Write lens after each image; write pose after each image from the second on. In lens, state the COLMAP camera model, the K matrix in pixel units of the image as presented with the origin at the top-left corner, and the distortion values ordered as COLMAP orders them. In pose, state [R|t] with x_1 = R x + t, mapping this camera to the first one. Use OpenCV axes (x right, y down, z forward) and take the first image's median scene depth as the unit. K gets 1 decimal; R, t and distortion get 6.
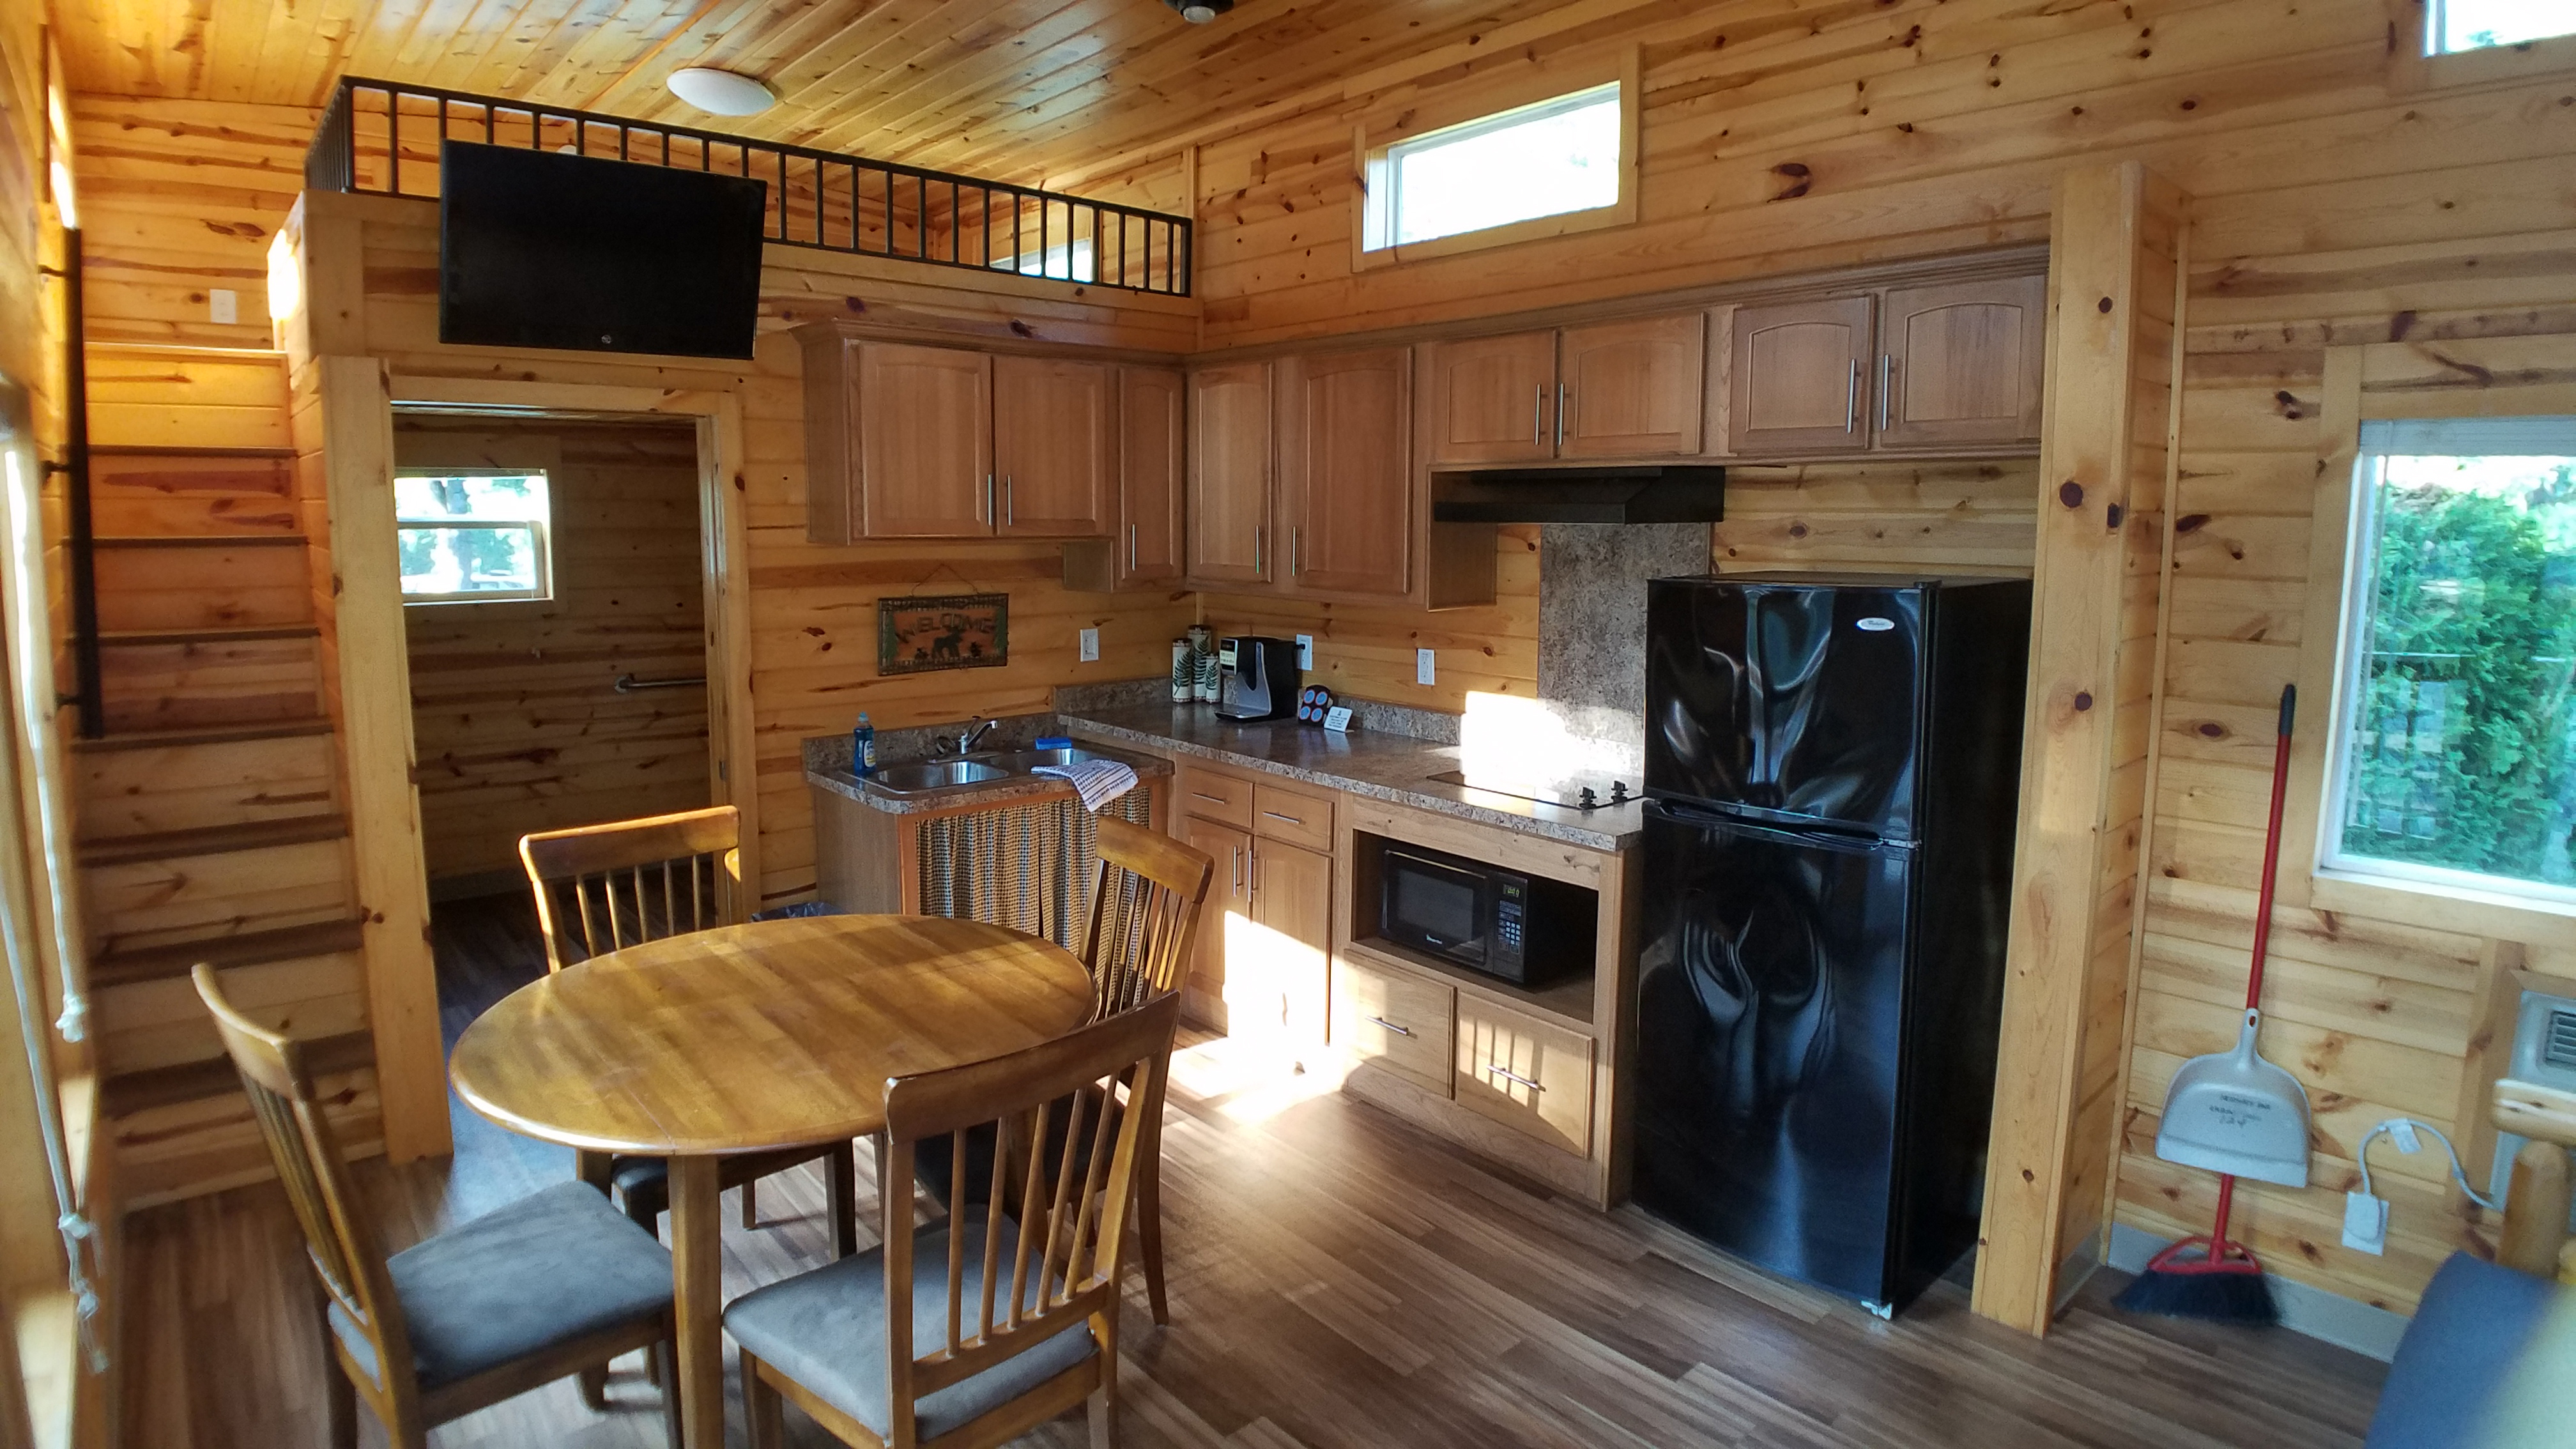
lens RADIAL K [[1350.0, 0, 1342.8], [0, 1350.0, 671.6], [0, 0, 1]] dist [-0.028767, -0.031717]
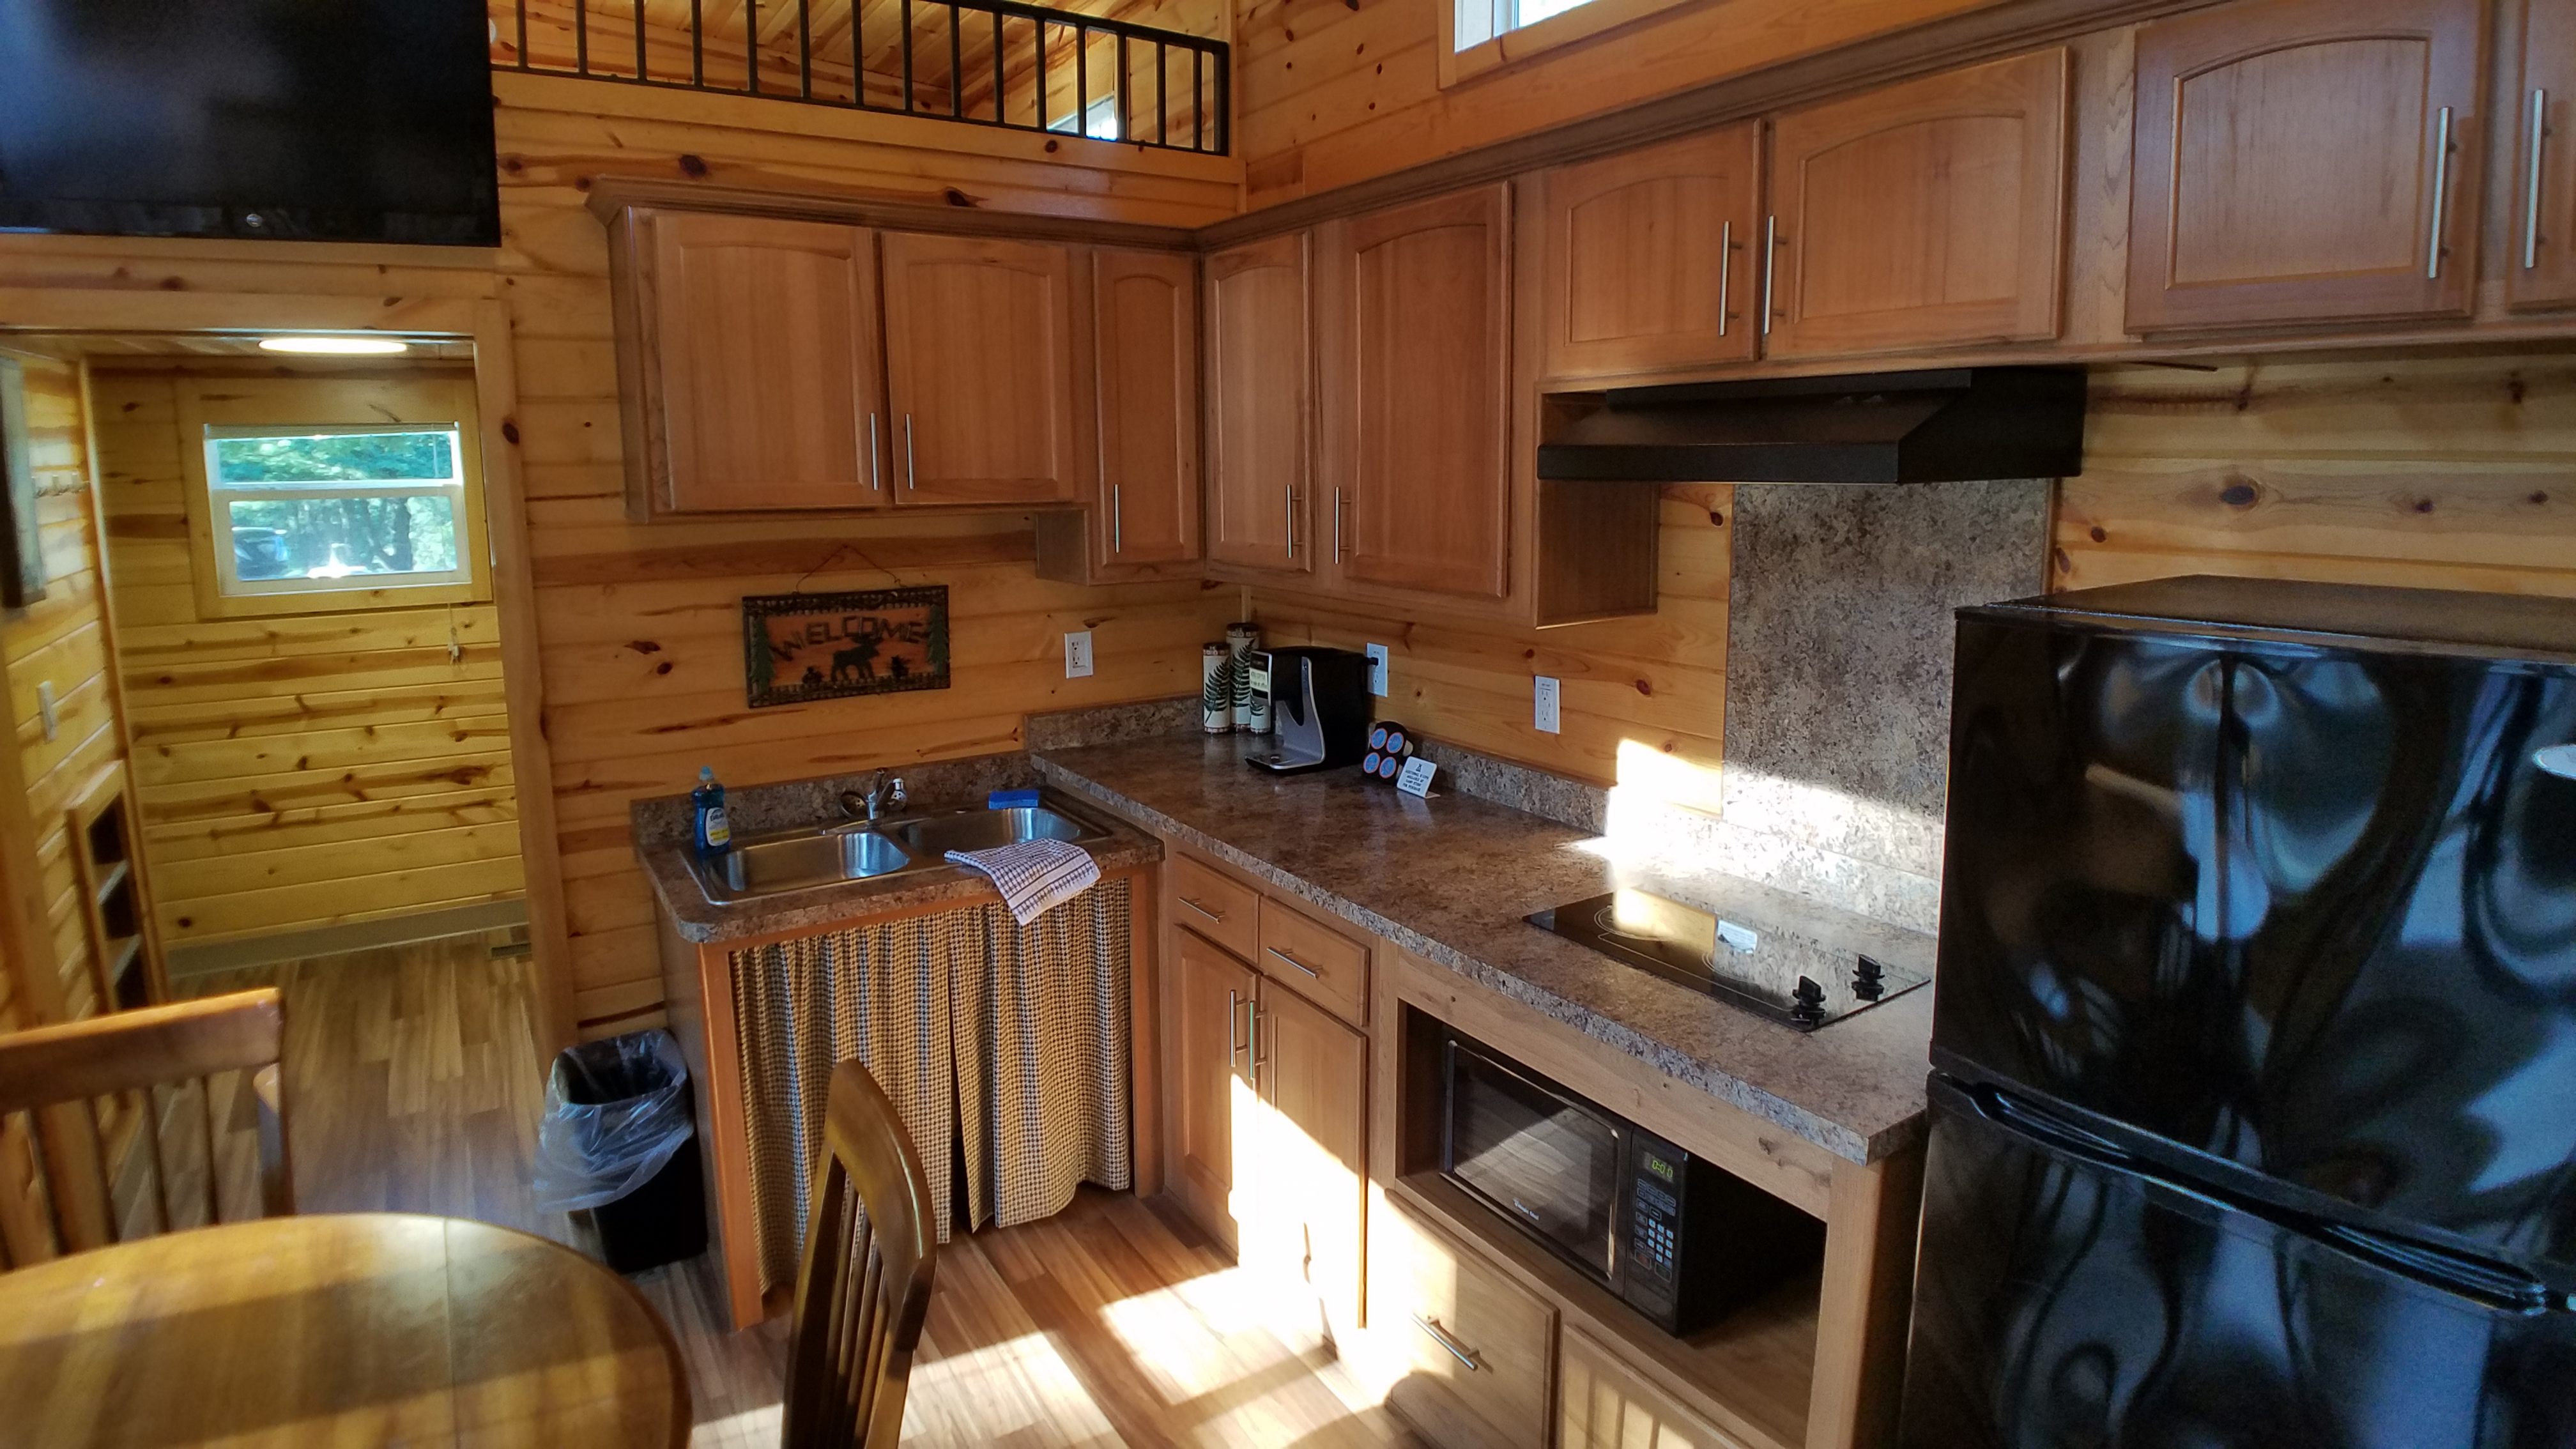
lens RADIAL K [[1350.0, 0, 1342.8], [0, 1350.0, 671.6], [0, 0, 1]] dist [-0.028767, -0.031717]
pose [[0.989015, 0.010947, -0.147413, 0.061496], [-0.005332, 0.999247, 0.038432, -0.044469], [0.147722, -0.037224, 0.988328, 0.364947]]
